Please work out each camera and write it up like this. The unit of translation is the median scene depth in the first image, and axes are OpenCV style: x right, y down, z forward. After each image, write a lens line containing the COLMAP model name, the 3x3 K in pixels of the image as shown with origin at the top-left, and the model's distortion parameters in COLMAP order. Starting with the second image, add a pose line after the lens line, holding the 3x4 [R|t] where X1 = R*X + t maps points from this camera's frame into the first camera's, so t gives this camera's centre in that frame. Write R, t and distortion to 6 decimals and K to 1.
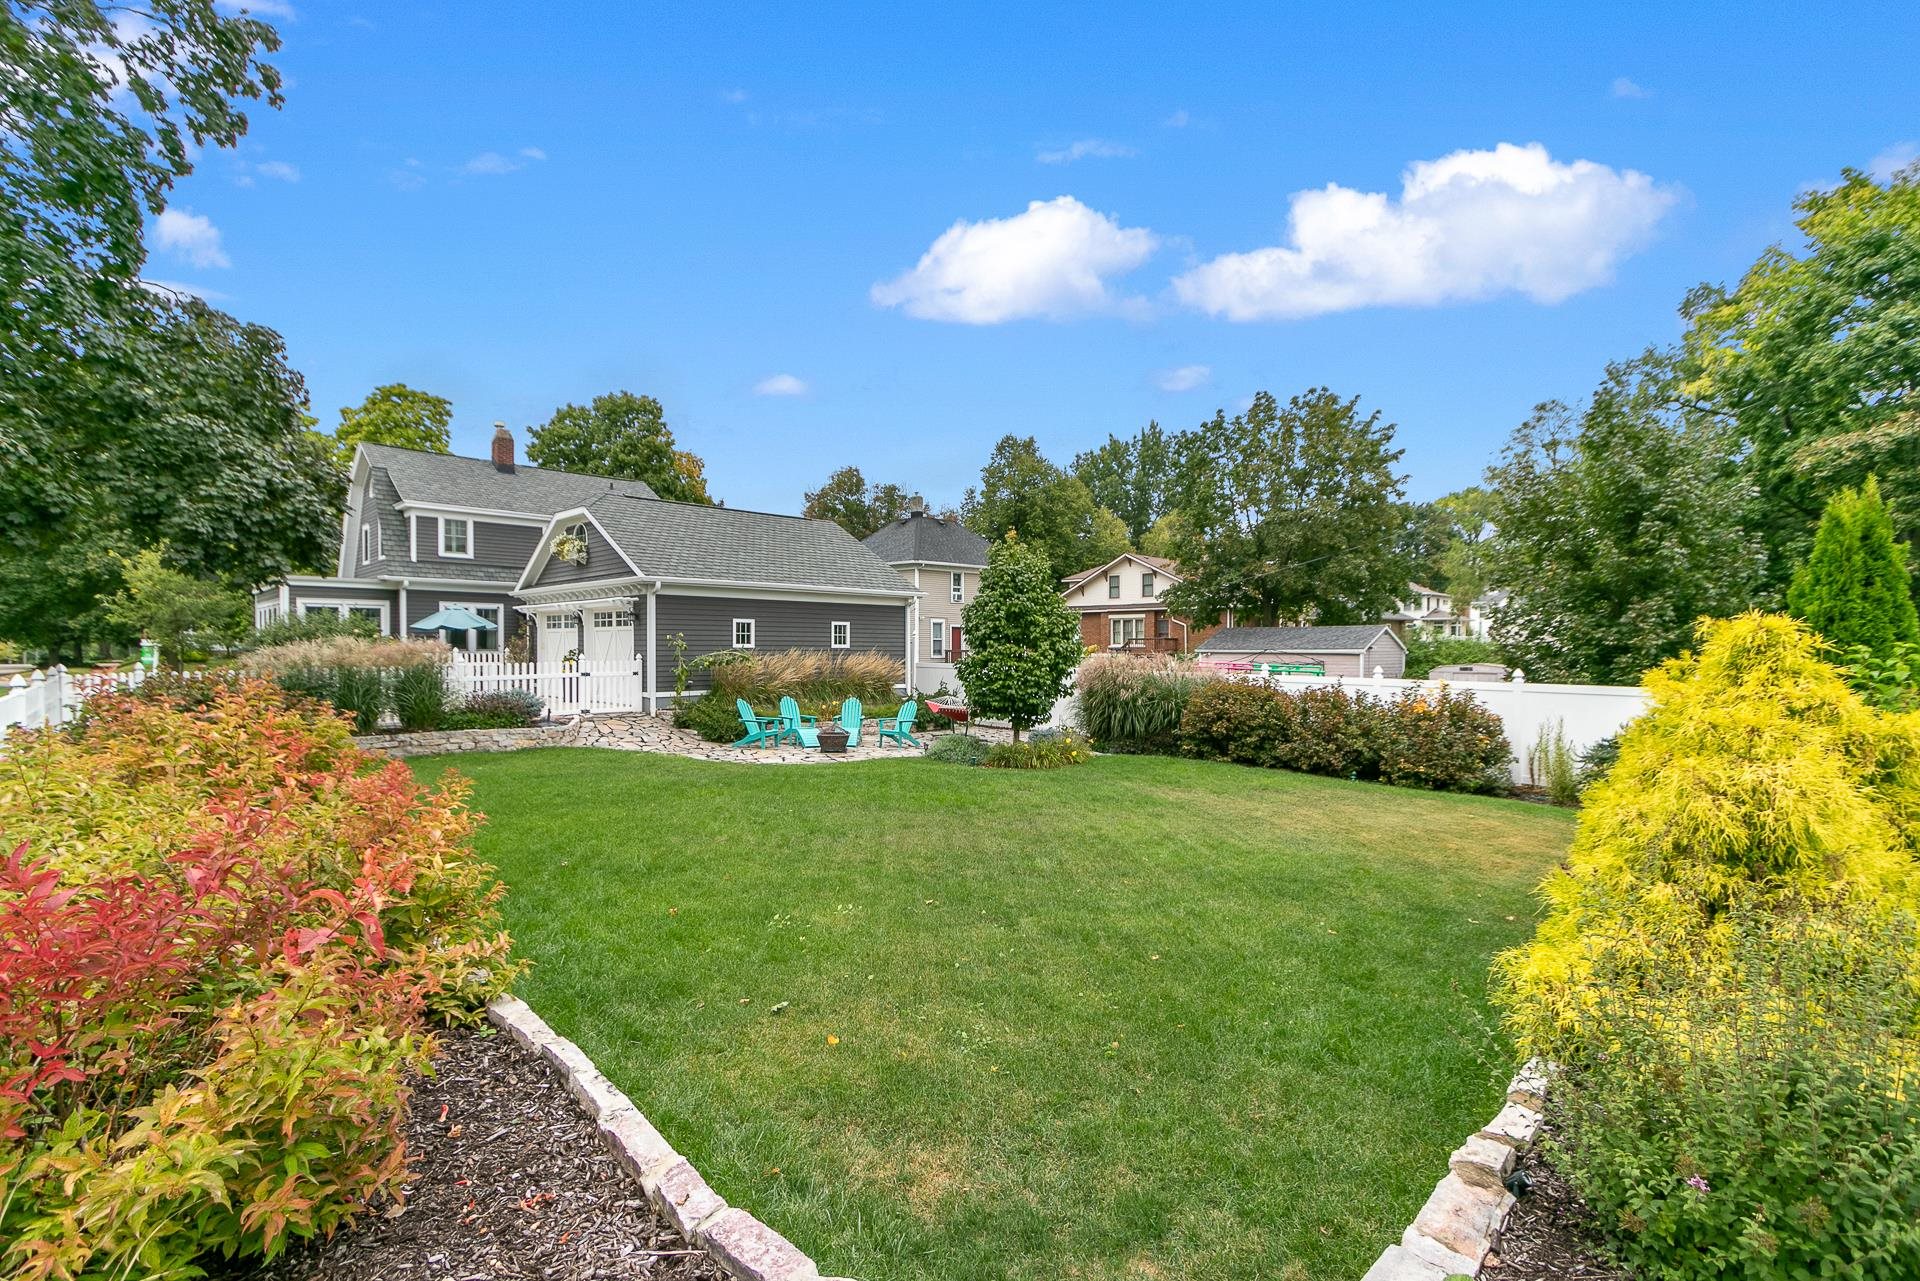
lens RADIAL K [[888.8, 0, 960.0], [0, 888.8, 640.5], [0, 0, 1]] dist [0.002385, 0.000164]
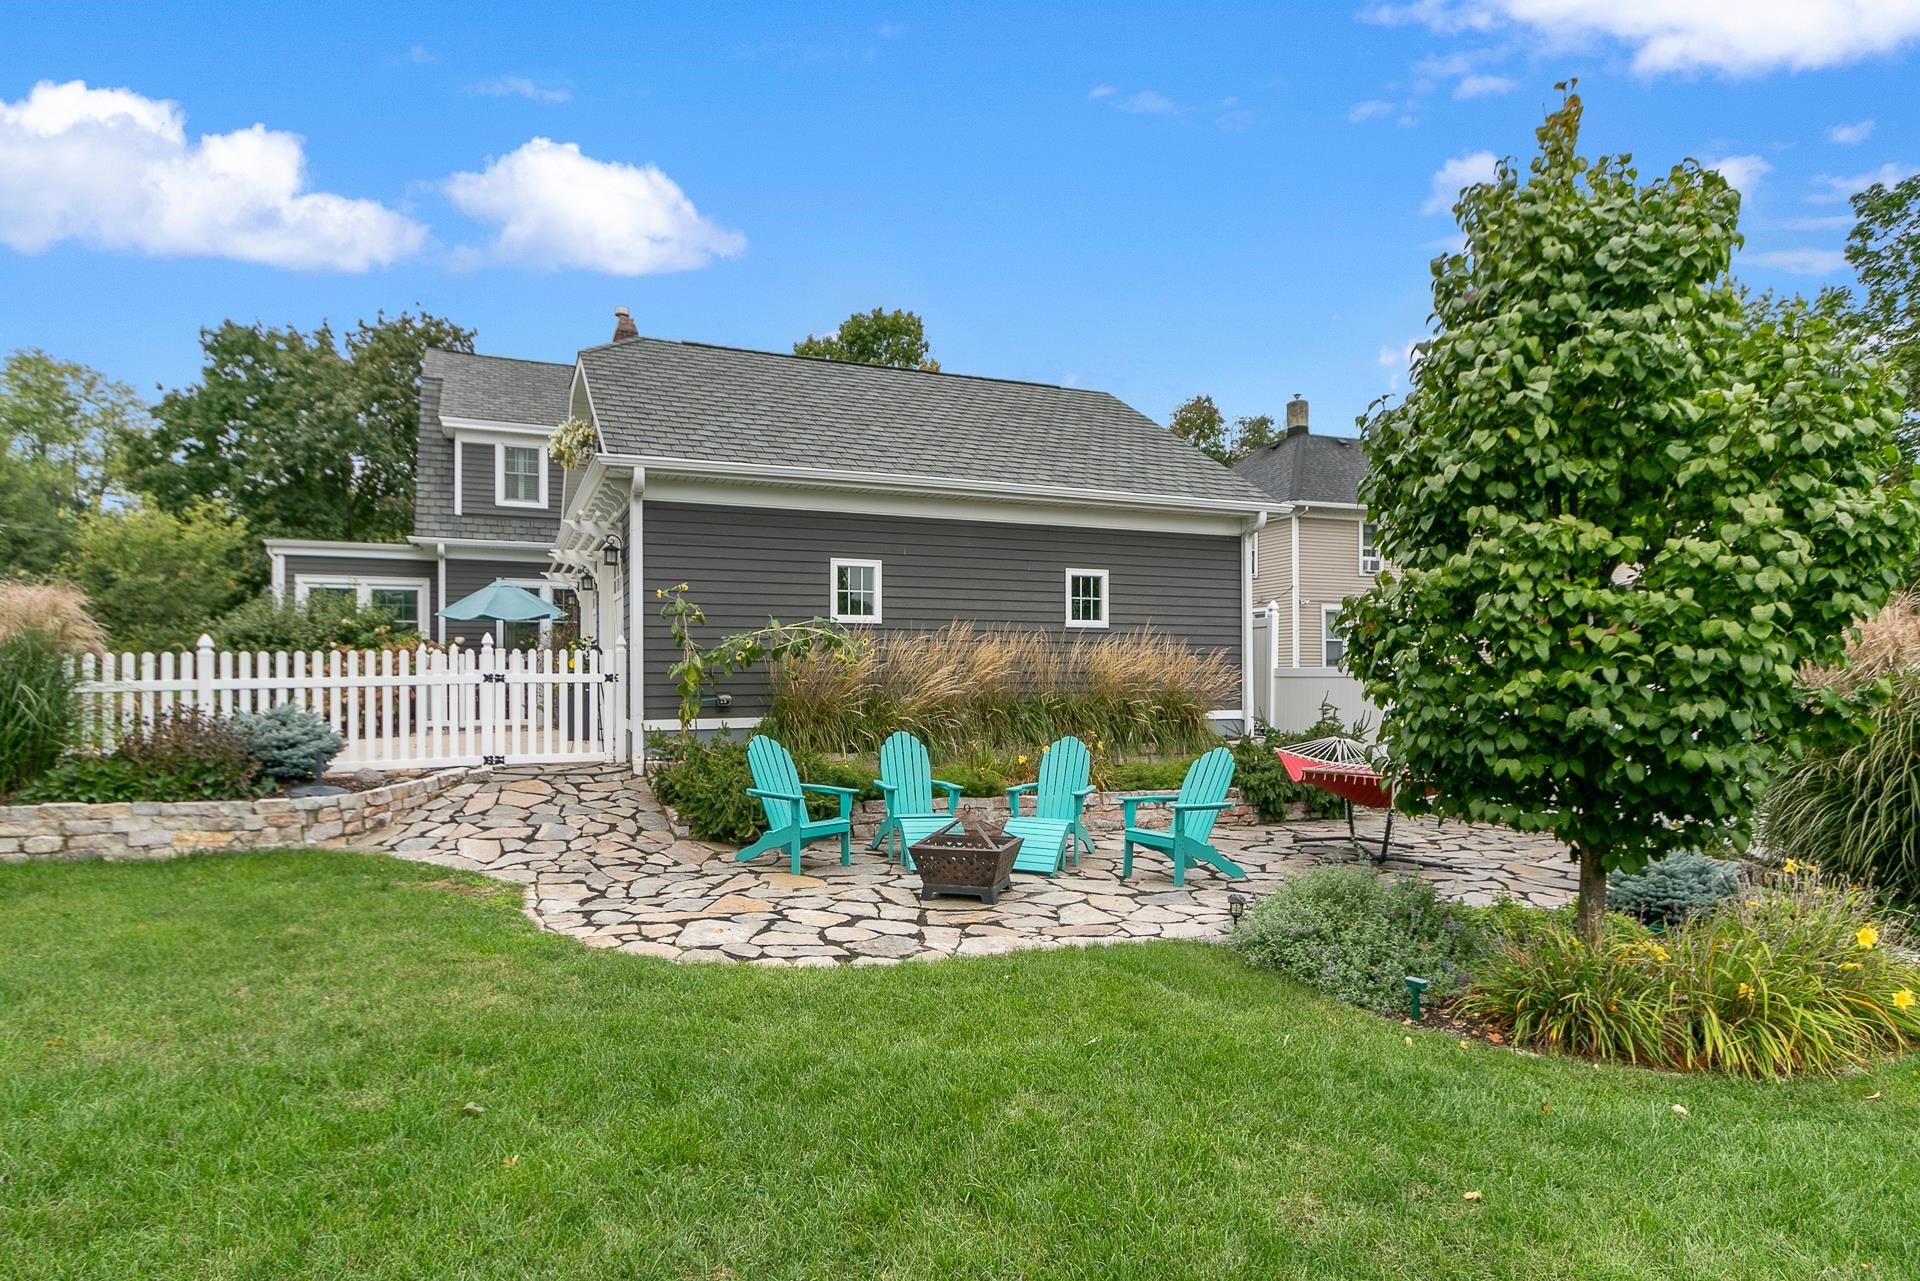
lens RADIAL K [[1199.1, 0, 962.4], [0, 1199.1, 664.9], [0, 0, 1]] dist [0.002555, -0.000345]
pose [[0.944566, -0.006712, -0.328254, 0.004956], [0.006959, 0.999976, -0.000421, 0.031273], [0.328249, -0.001887, 0.944589, 0.473151]]
